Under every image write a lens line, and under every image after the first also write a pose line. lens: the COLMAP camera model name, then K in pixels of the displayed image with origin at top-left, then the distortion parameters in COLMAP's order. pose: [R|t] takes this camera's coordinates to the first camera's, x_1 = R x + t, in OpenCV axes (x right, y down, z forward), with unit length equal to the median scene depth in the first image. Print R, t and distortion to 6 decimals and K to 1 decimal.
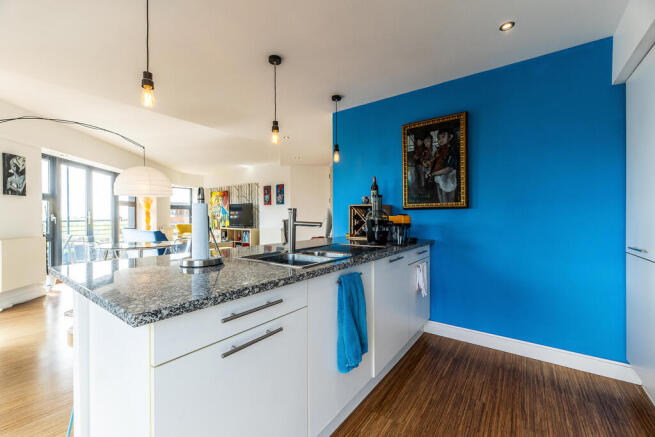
lens RADIAL K [[268.3, 0, 328.6], [0, 268.3, 216.1], [0, 0, 1]] dist [-0.002702, -0.000253]
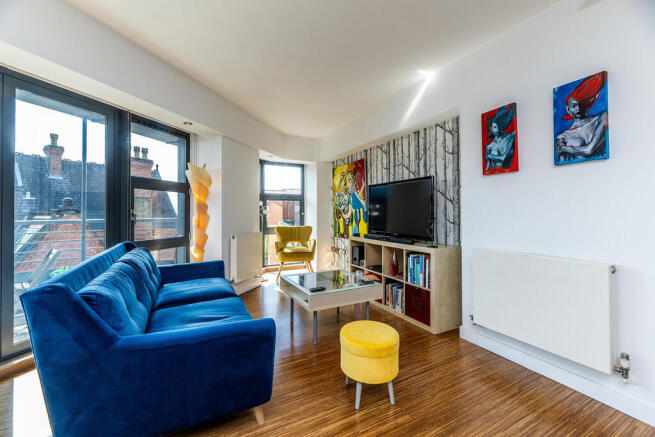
lens RADIAL K [[268.3, 0, 329.8], [0, 268.3, 213.9], [0, 0, 1]] dist [-0.002702, -0.000253]
pose [[0.898908, -0.001399, -0.438135, -0.235332], [0.003669, 0.999984, 0.004334, 0.000631], [0.438122, -0.005503, 0.898899, 0.578734]]
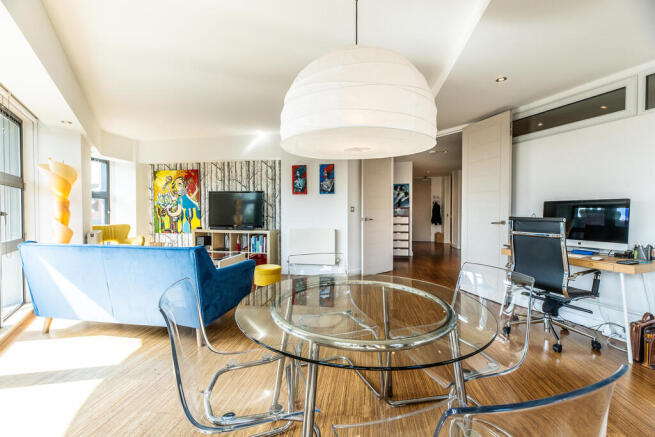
lens RADIAL K [[268.3, 0, 329.8], [0, 268.3, 215.3], [0, 0, 1]] dist [-0.002702, -0.000253]
pose [[0.893082, -0.001184, 0.449893, -0.405503], [-0.003101, 0.999957, 0.008786, 0.003524], [-0.449884, -0.009242, 0.893039, 0.332392]]
